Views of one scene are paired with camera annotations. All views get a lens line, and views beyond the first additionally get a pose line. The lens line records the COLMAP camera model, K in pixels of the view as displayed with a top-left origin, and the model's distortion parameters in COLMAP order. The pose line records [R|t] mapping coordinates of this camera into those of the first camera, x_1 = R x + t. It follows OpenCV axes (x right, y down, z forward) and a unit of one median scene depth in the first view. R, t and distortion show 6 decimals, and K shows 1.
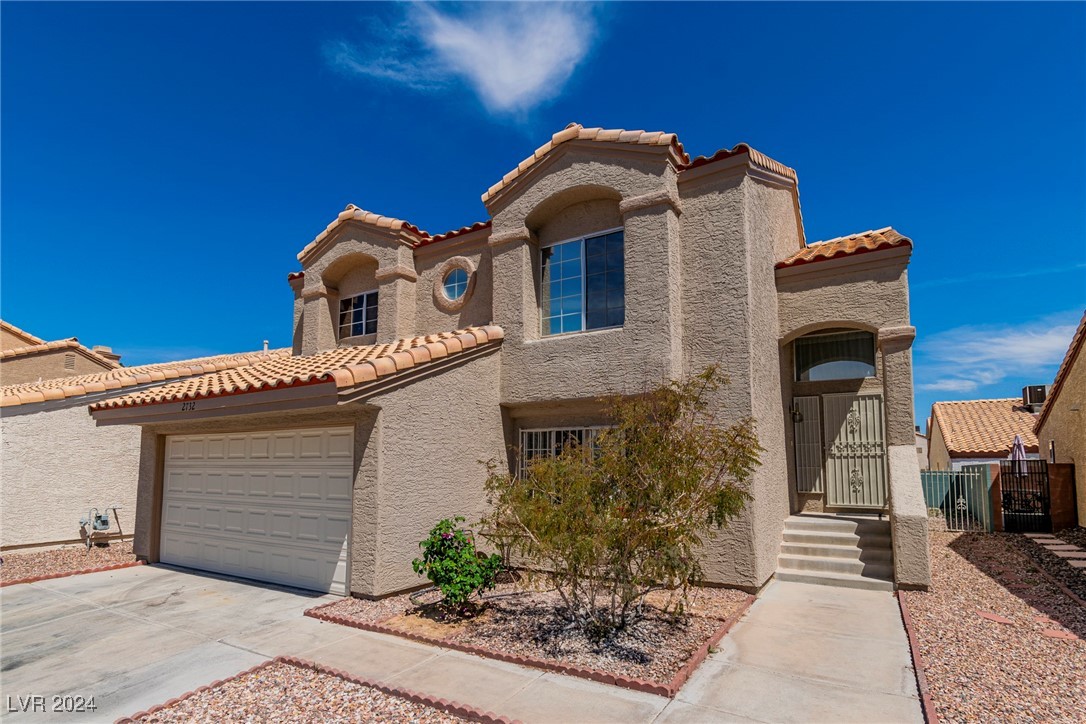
lens RADIAL K [[537.7, 0, 543.5], [0, 537.7, 420.8], [0, 0, 1]] dist [0.001491, 0.000284]
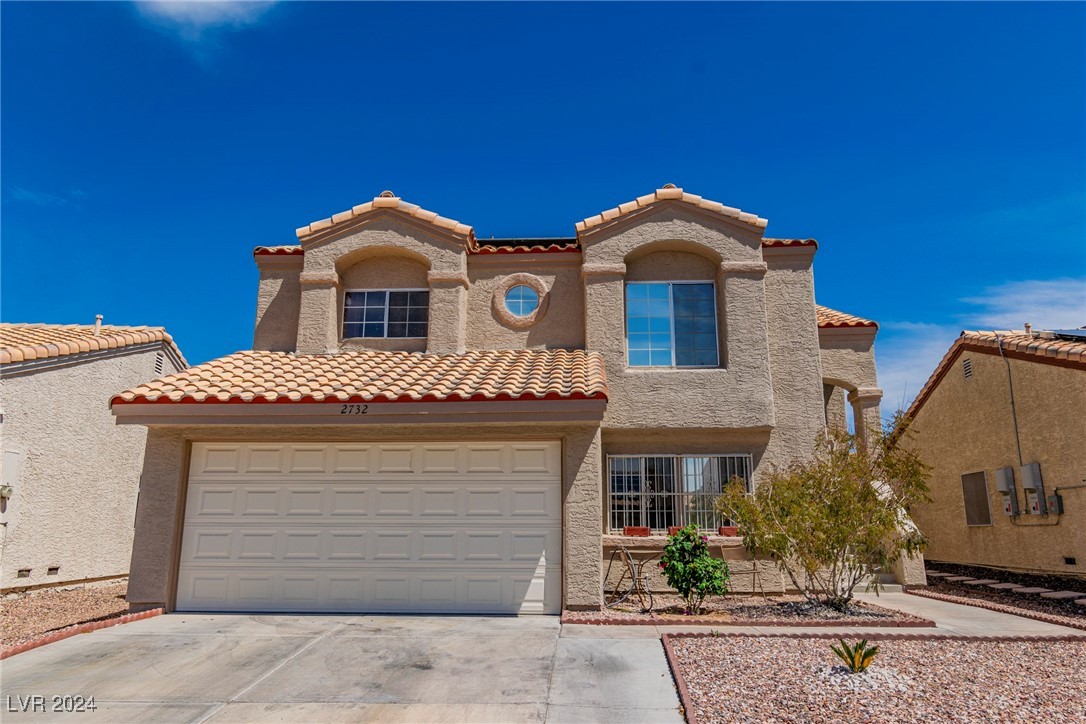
lens RADIAL K [[740.8, 0, 543.0], [0, 740.8, 362.0], [0, 0, 1]] dist [0.001490, -0.000903]
pose [[0.885505, 0.103561, 0.452941, -0.803367], [-0.040250, 0.988277, -0.147272, 0.053951], [-0.462883, 0.112180, 0.879292, -0.191766]]
